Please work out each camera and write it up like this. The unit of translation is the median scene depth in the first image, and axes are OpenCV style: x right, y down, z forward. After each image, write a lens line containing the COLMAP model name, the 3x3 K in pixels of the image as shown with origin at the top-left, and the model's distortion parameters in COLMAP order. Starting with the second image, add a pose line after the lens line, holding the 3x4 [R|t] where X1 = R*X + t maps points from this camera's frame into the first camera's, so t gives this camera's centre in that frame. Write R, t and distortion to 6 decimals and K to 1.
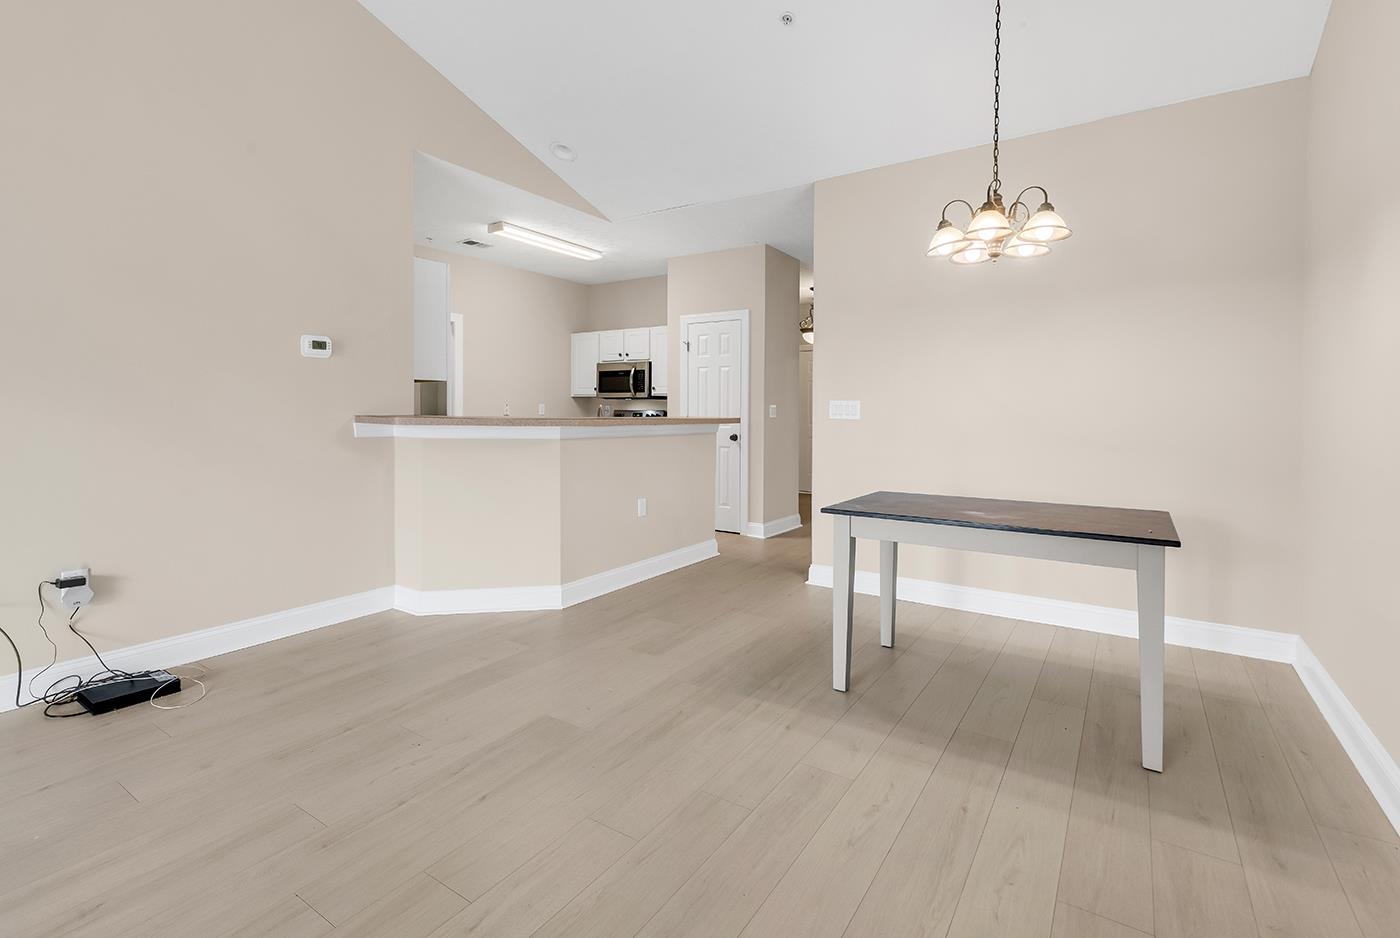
lens RADIAL K [[644.0, 0, 699.1], [0, 644.0, 417.4], [0, 0, 1]] dist [0.004155, 0.000563]
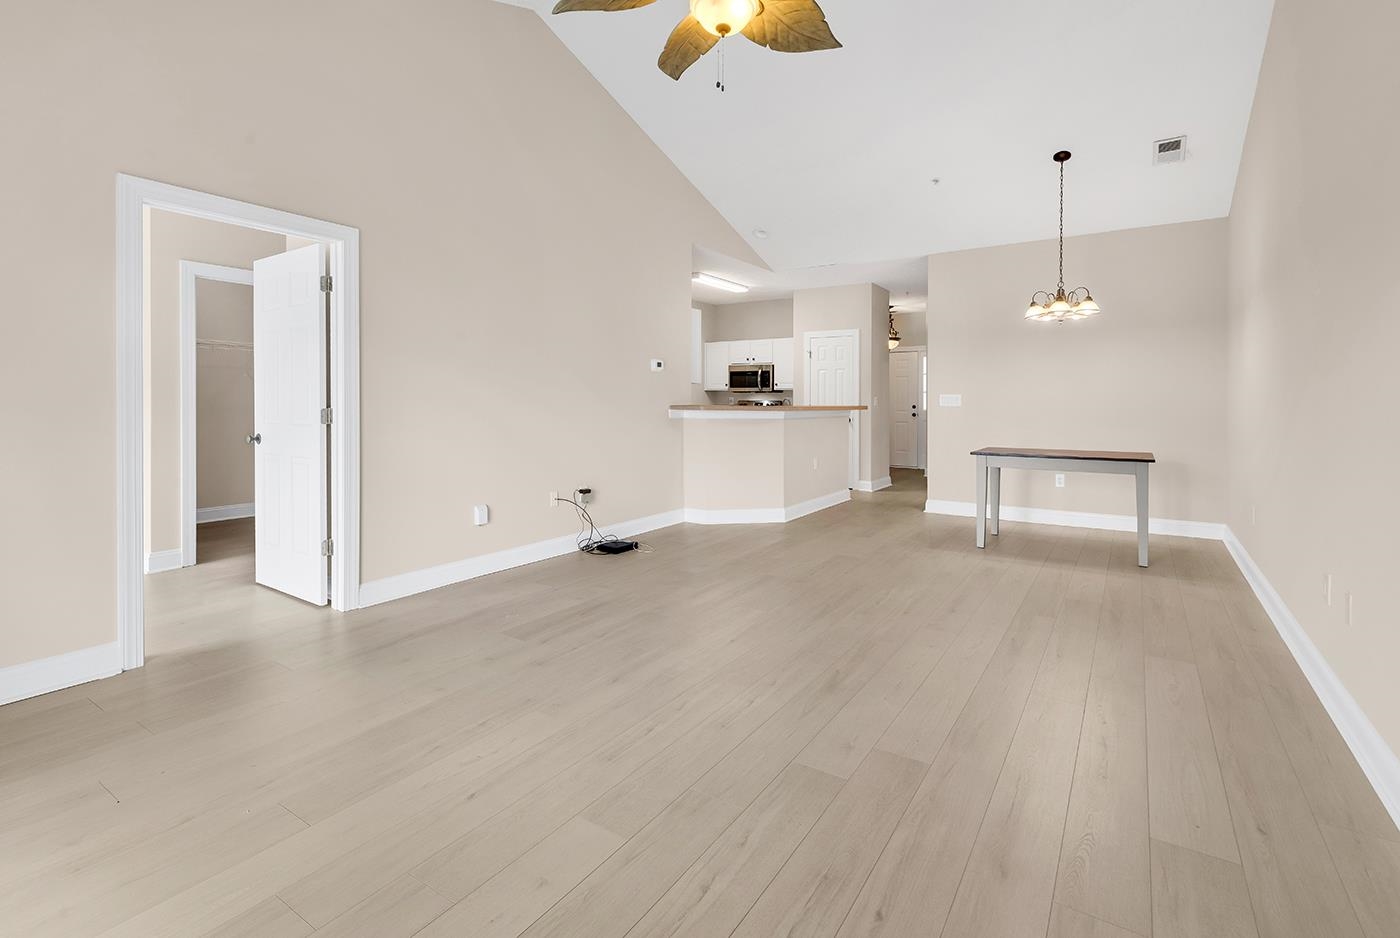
lens RADIAL K [[639.3, 0, 697.8], [0, 639.3, 401.7], [0, 0, 1]] dist [-0.001442, -0.000279]
pose [[0.999966, -0.004279, -0.007067, -0.269338], [0.004220, 0.999956, -0.008395, 0.001644], [0.007102, 0.008364, 0.999940, -0.401857]]
